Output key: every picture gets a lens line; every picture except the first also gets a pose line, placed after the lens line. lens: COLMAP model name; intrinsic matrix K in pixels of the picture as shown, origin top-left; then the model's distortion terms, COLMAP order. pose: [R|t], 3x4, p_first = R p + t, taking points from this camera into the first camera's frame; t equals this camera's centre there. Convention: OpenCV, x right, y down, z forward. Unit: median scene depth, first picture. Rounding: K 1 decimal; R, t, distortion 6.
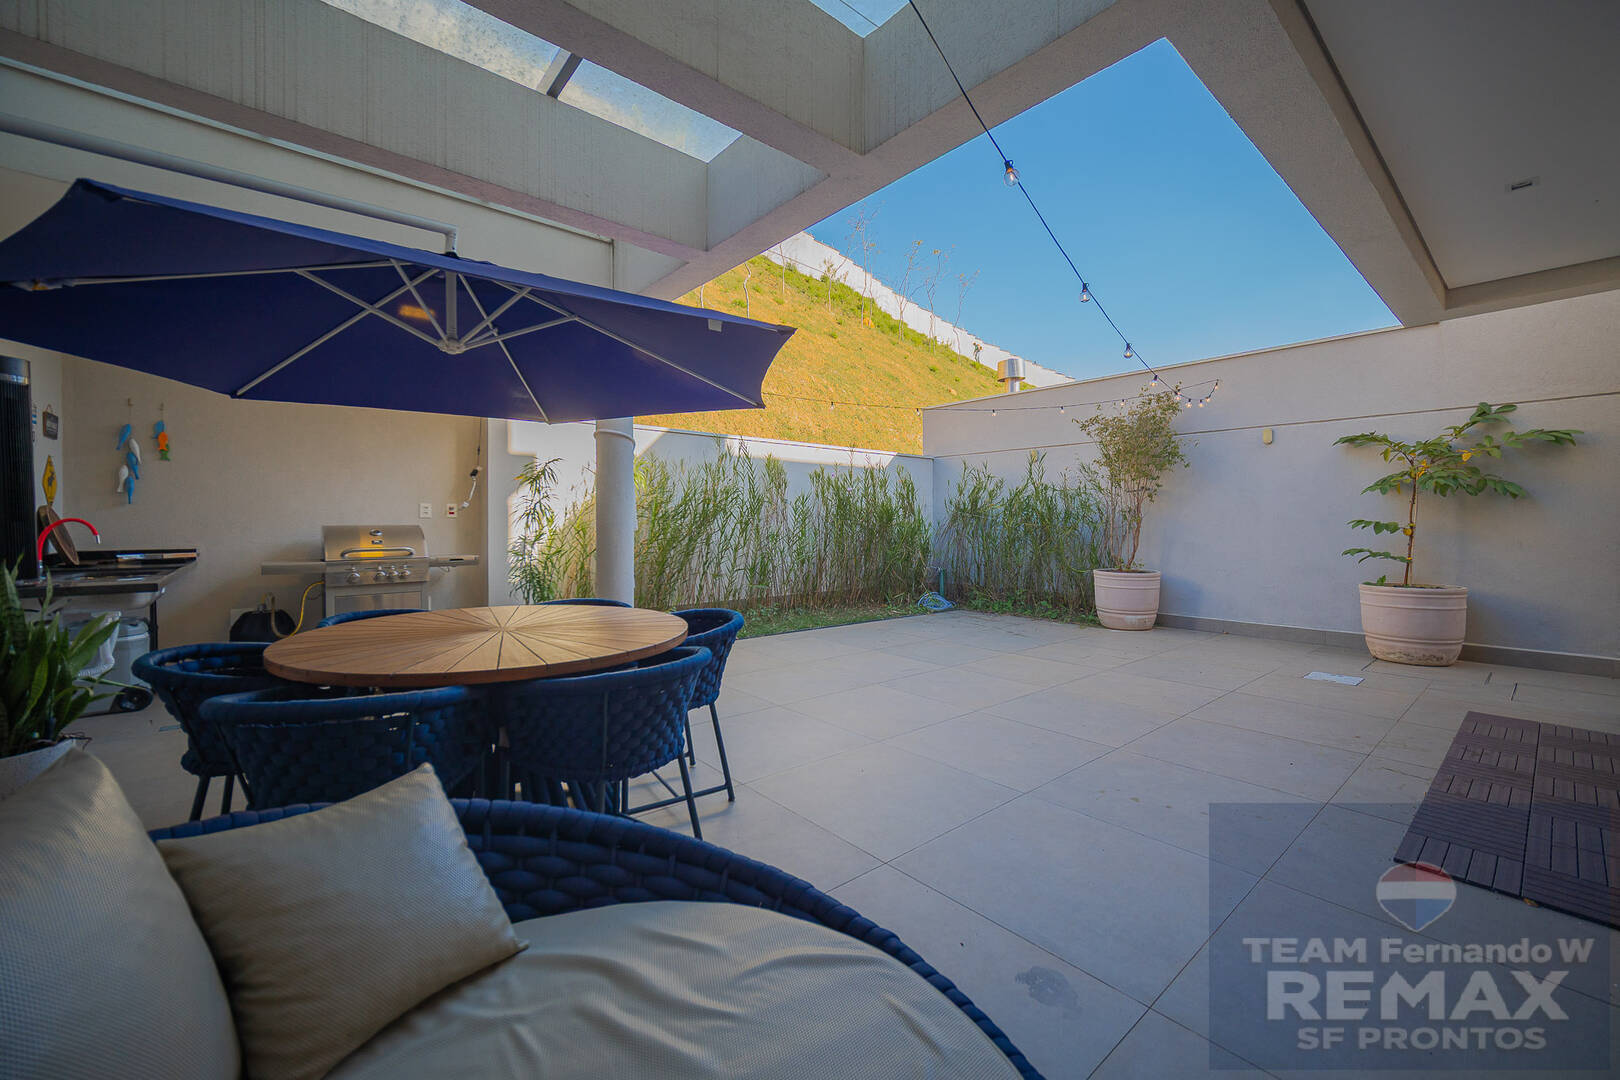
lens RADIAL K [[648.4, 0, 809.6], [0, 648.4, 520.3], [0, 0, 1]] dist [-0.001623, 0.000175]
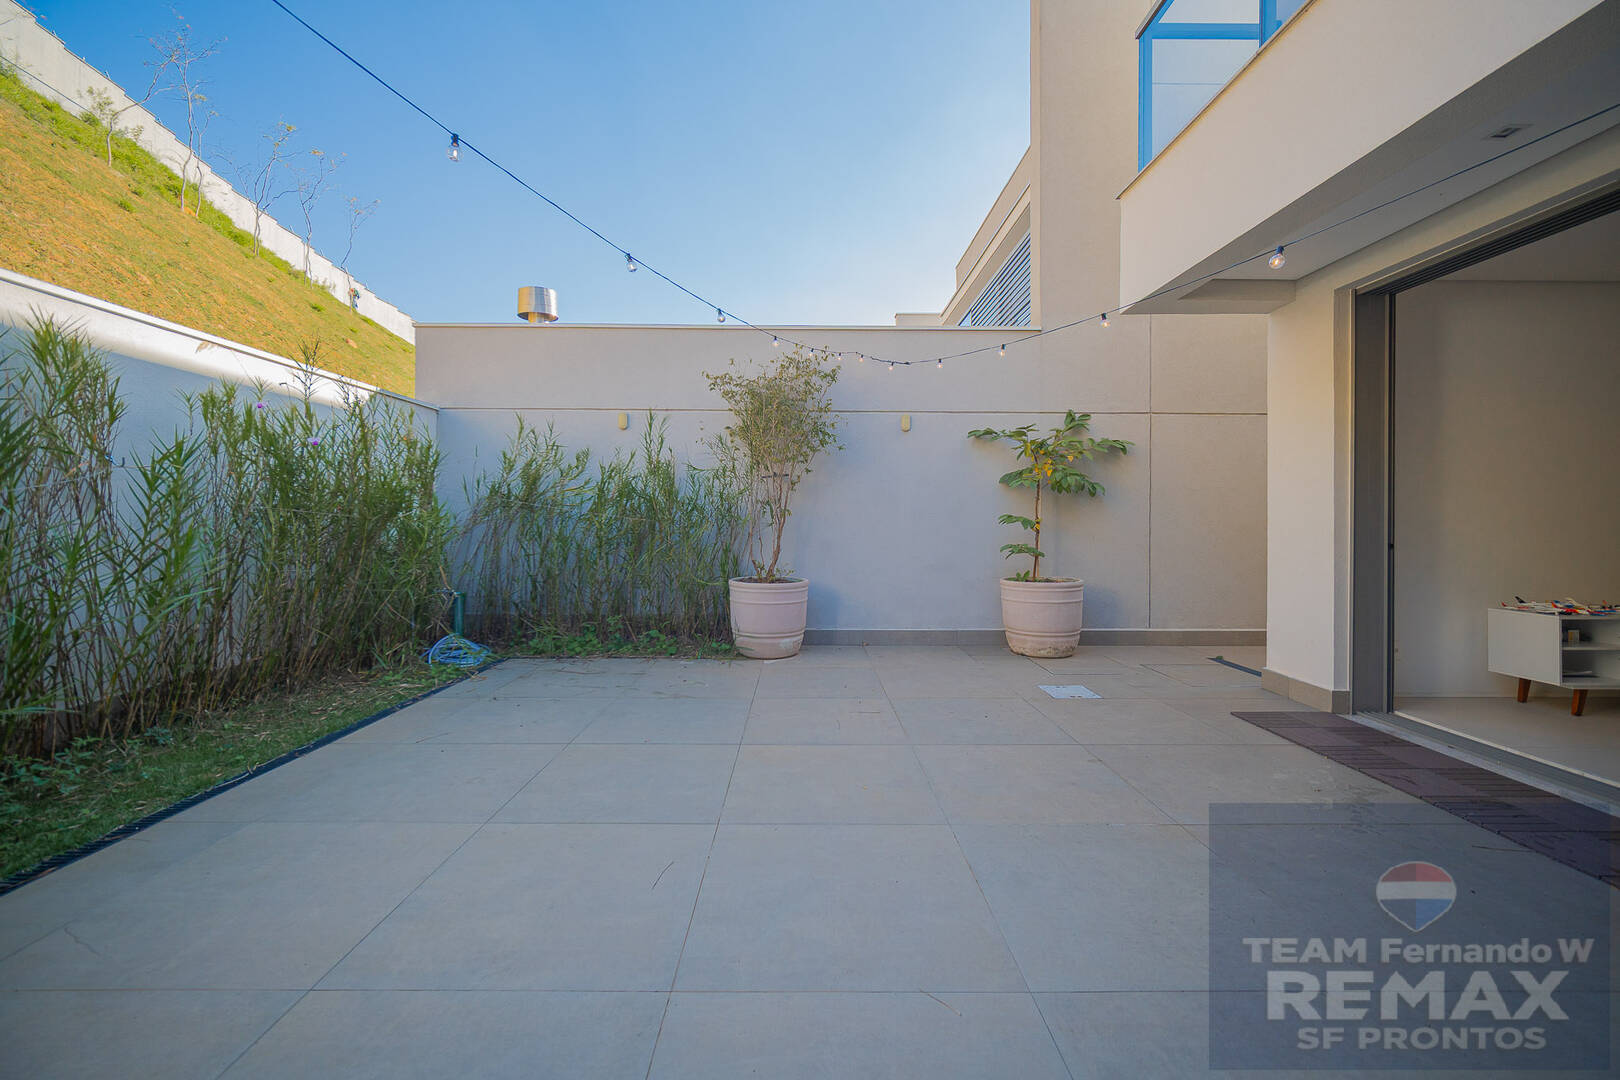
lens RADIAL K [[648.4, 0, 809.6], [0, 648.4, 520.3], [0, 0, 1]] dist [-0.001623, 0.000175]
pose [[0.638980, 0.001860, 0.769221, -0.066836], [-0.006224, 0.999977, 0.002752, 0.004812], [-0.769198, -0.006546, 0.638977, 0.442036]]
